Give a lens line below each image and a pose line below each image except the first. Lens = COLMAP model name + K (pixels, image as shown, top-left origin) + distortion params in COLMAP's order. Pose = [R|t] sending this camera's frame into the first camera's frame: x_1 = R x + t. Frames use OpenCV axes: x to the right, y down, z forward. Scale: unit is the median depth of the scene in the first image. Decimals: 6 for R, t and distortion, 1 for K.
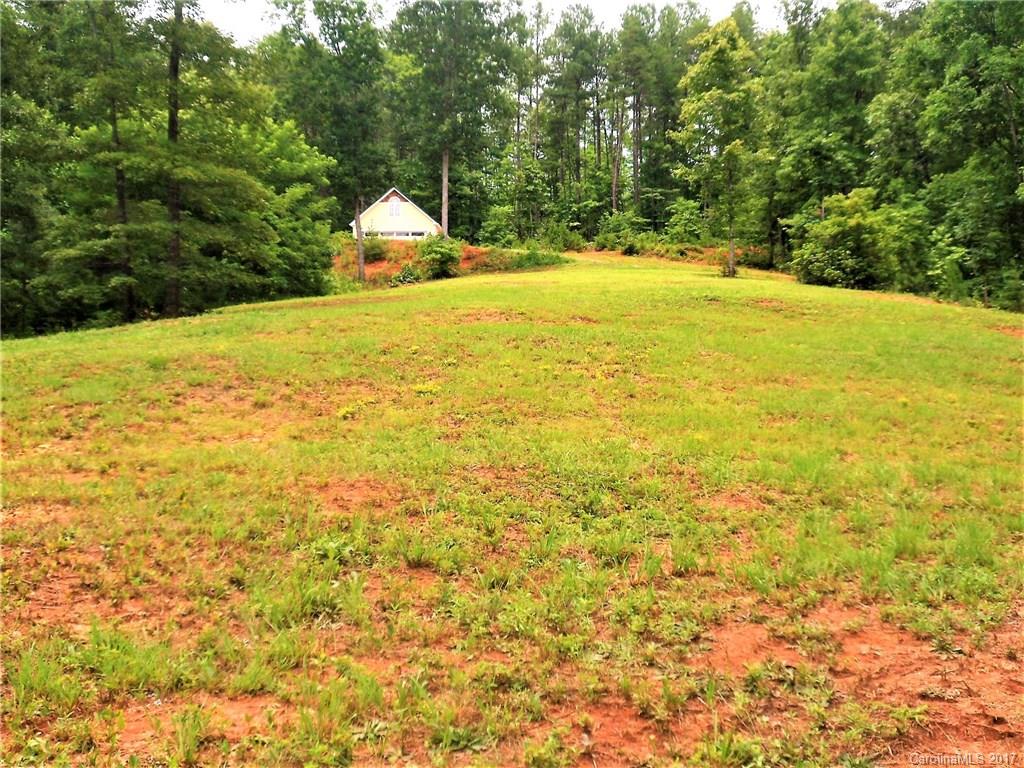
lens RADIAL K [[1288.1, 0, 512.0], [0, 1288.1, 384.0], [0, 0, 1]] dist [0.144853, -0.007333]
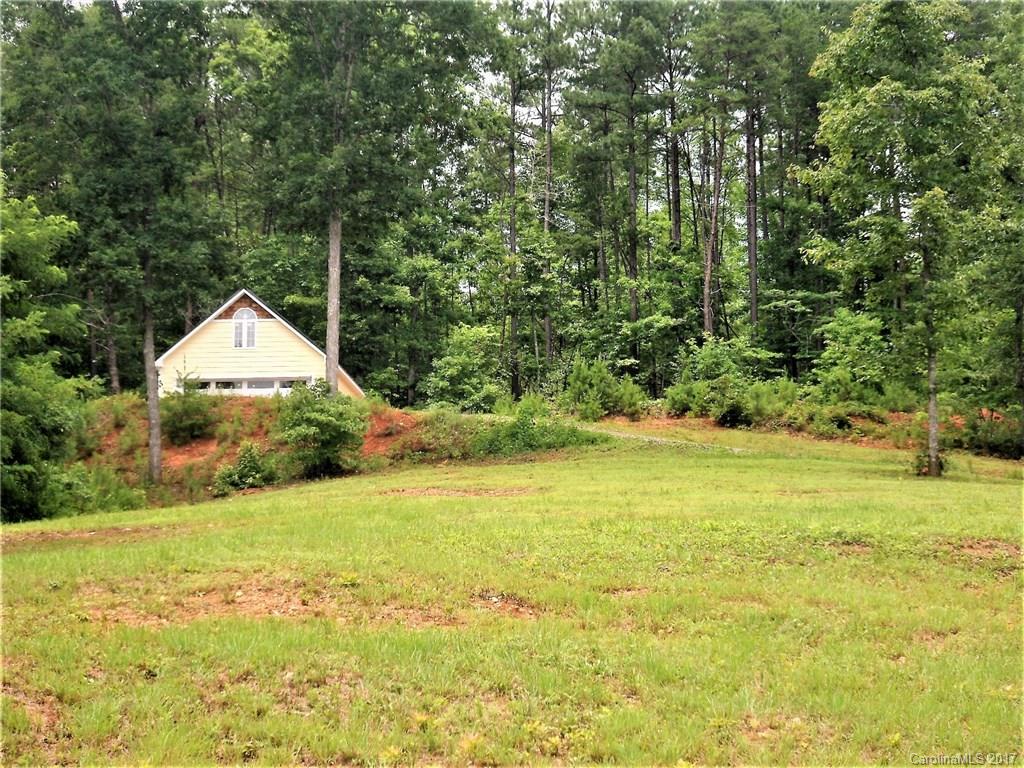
lens RADIAL K [[2506.2, 0, 512.0], [0, 2506.2, 384.0], [0, 0, 1]] dist [-0.026730, -1.004982]
pose [[0.999880, -0.001845, -0.015381, 0.020978], [0.000072, 0.993420, -0.114530, -0.008480], [0.015491, 0.114515, 0.993301, 0.069225]]
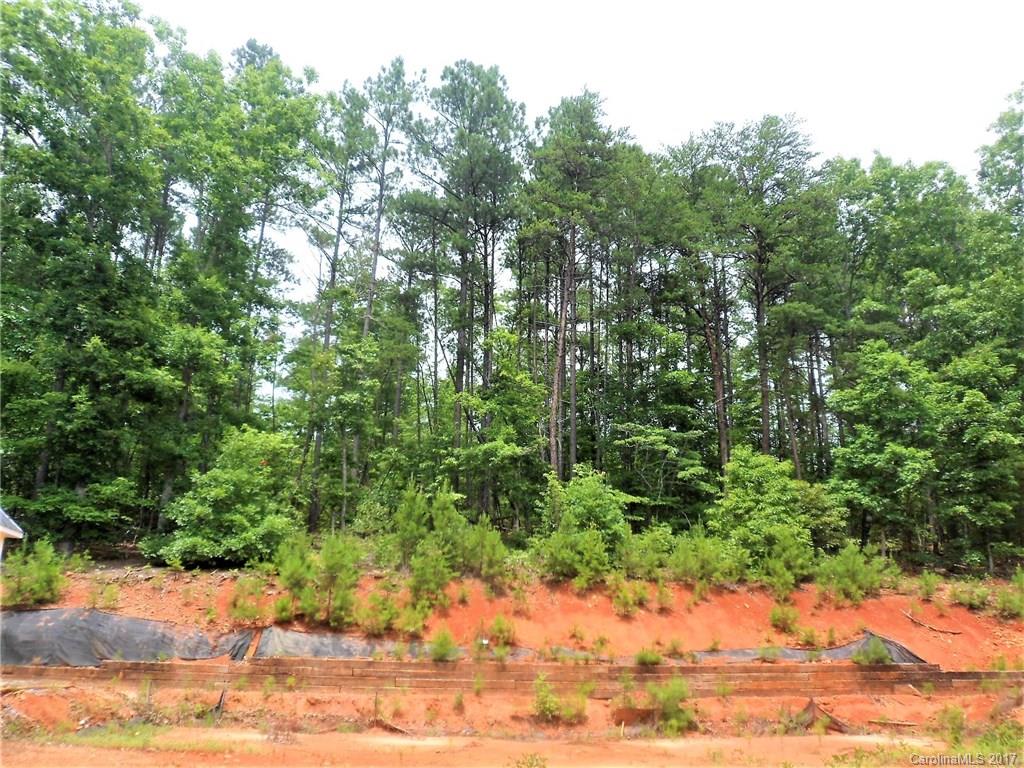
lens RADIAL K [[783.0, 0, 512.0], [0, 783.0, 384.0], [0, 0, 1]] dist [-0.064310, 0.010052]
pose [[0.969572, 0.097160, 0.224699, 0.008735], [-0.032828, 0.961180, -0.273963, -0.096854], [-0.242594, 0.258250, 0.935123, 0.802030]]
